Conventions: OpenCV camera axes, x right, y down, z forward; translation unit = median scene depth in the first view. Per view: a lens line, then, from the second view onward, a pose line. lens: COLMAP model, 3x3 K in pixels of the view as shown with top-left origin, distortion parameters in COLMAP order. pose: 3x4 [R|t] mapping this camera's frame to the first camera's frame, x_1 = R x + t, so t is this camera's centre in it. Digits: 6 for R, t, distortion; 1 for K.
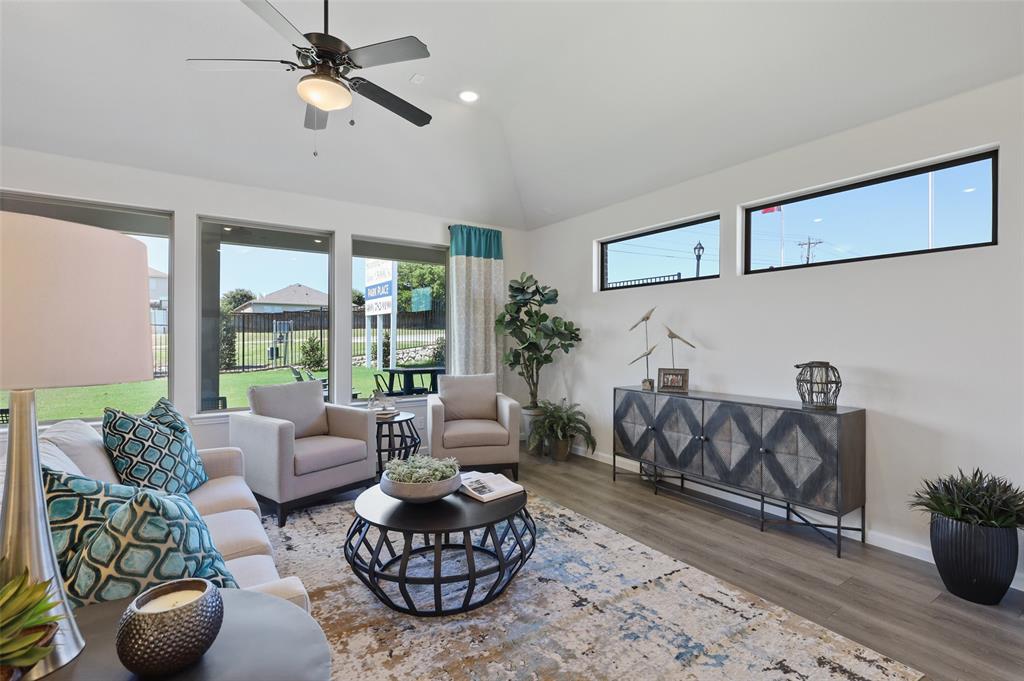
lens RADIAL K [[470.1, 0, 512.0], [0, 470.1, 340.5], [0, 0, 1]] dist [-0.002508, -0.000326]
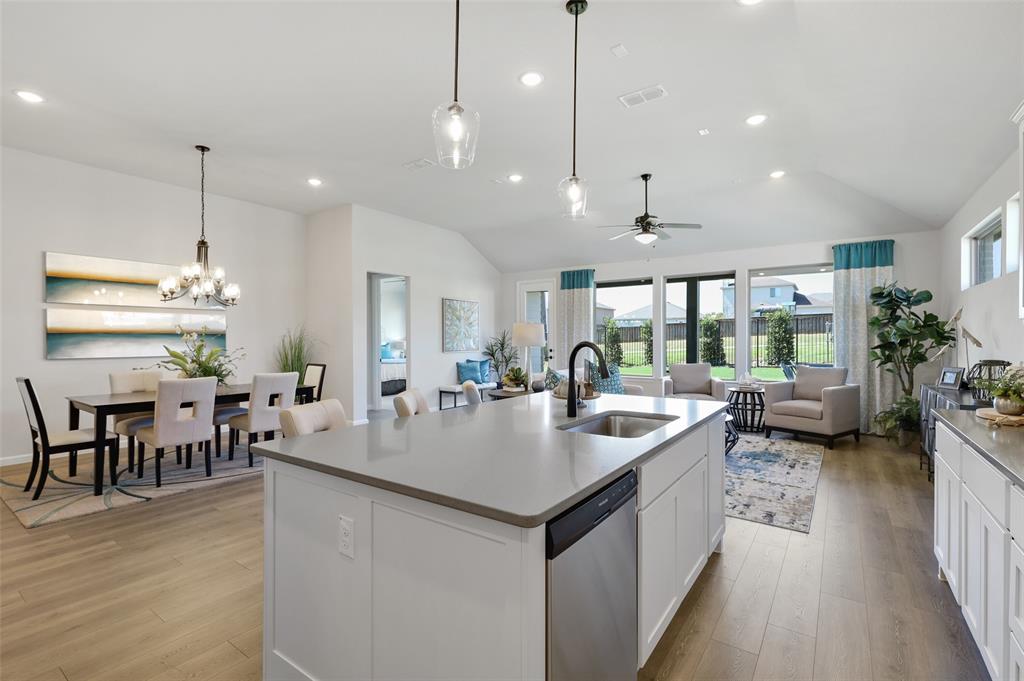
lens RADIAL K [[467.7, 0, 513.8], [0, 467.7, 335.2], [0, 0, 1]] dist [-0.001627, -0.000763]
pose [[0.358831, -0.006800, -0.933378, 0.711350], [-0.004589, 0.999949, -0.009049, 0.002569], [0.933391, 0.007531, 0.358782, -0.213859]]
